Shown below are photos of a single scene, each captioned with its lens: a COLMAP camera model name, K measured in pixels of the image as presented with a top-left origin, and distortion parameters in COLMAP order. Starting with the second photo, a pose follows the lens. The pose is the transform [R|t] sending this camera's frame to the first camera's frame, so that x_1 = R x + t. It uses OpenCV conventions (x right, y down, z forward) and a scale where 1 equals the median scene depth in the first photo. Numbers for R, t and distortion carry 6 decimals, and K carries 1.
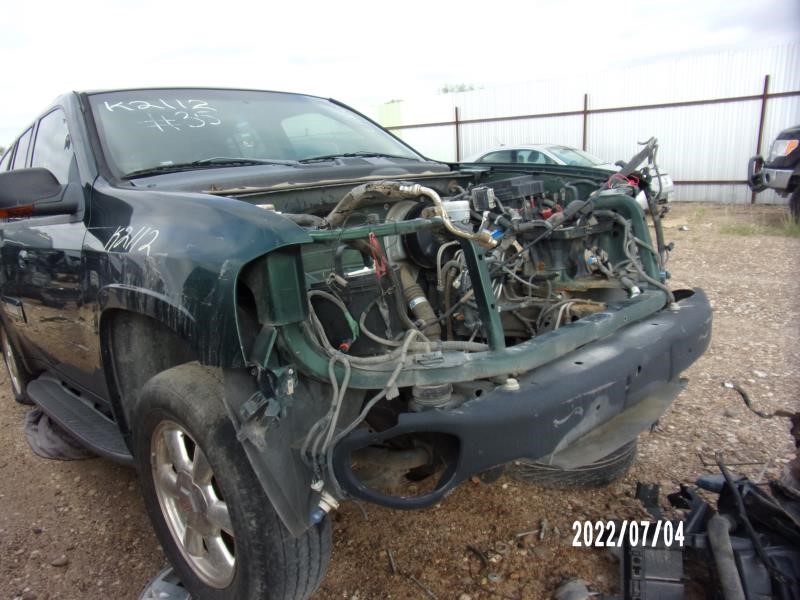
lens RADIAL K [[569.8, 0, 400.0], [0, 569.8, 300.0], [0, 0, 1]] dist [-0.001054, -0.000512]
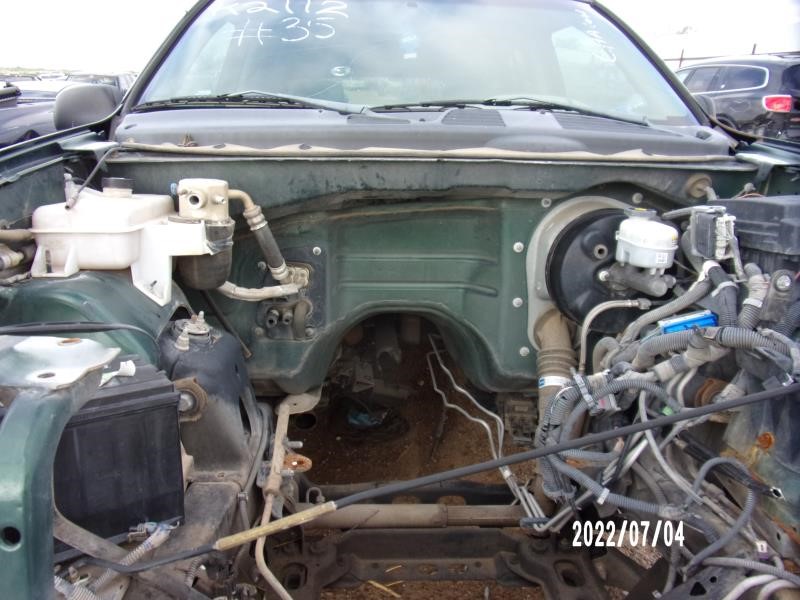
lens RADIAL K [[569.8, 0, 400.0], [0, 569.8, 300.0], [0, 0, 1]] dist [-0.001054, -0.000512]
pose [[0.757424, 0.299928, -0.579959, 0.243016], [-0.216946, 0.953390, 0.209718, -0.173239], [0.615828, -0.033026, 0.787188, 0.511115]]
